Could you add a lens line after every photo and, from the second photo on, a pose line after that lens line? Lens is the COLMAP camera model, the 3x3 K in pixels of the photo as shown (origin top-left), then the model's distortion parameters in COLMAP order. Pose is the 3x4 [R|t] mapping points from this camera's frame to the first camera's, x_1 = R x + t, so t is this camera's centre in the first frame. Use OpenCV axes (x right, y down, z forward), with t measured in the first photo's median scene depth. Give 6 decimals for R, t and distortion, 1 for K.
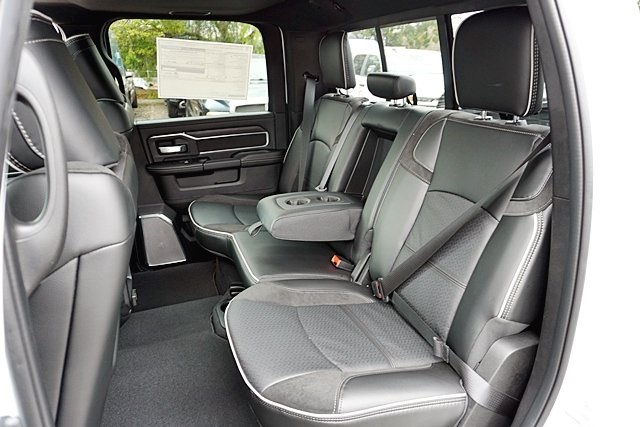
lens RADIAL K [[431.3, 0, 320.0], [0, 431.3, 213.5], [0, 0, 1]] dist [-0.039277, -0.000290]
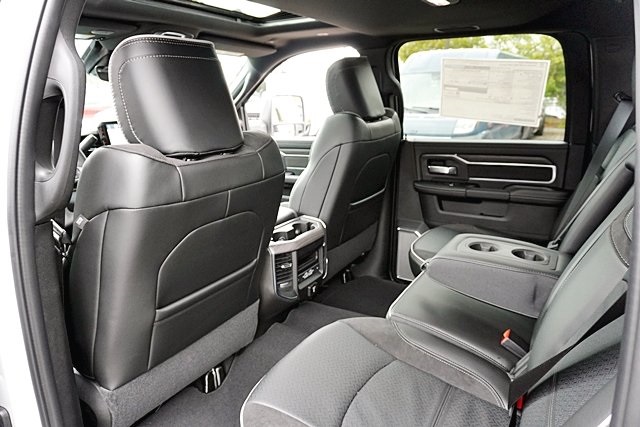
lens RADIAL K [[428.6, 0, 320.0], [0, 428.6, 213.5], [0, 0, 1]] dist [-0.049600, 0.040183]
pose [[0.611092, 0.209923, -0.763216, 0.250548], [-0.256268, 0.964732, 0.060162, -0.040664], [0.748928, 0.158824, 0.643336, 0.181161]]
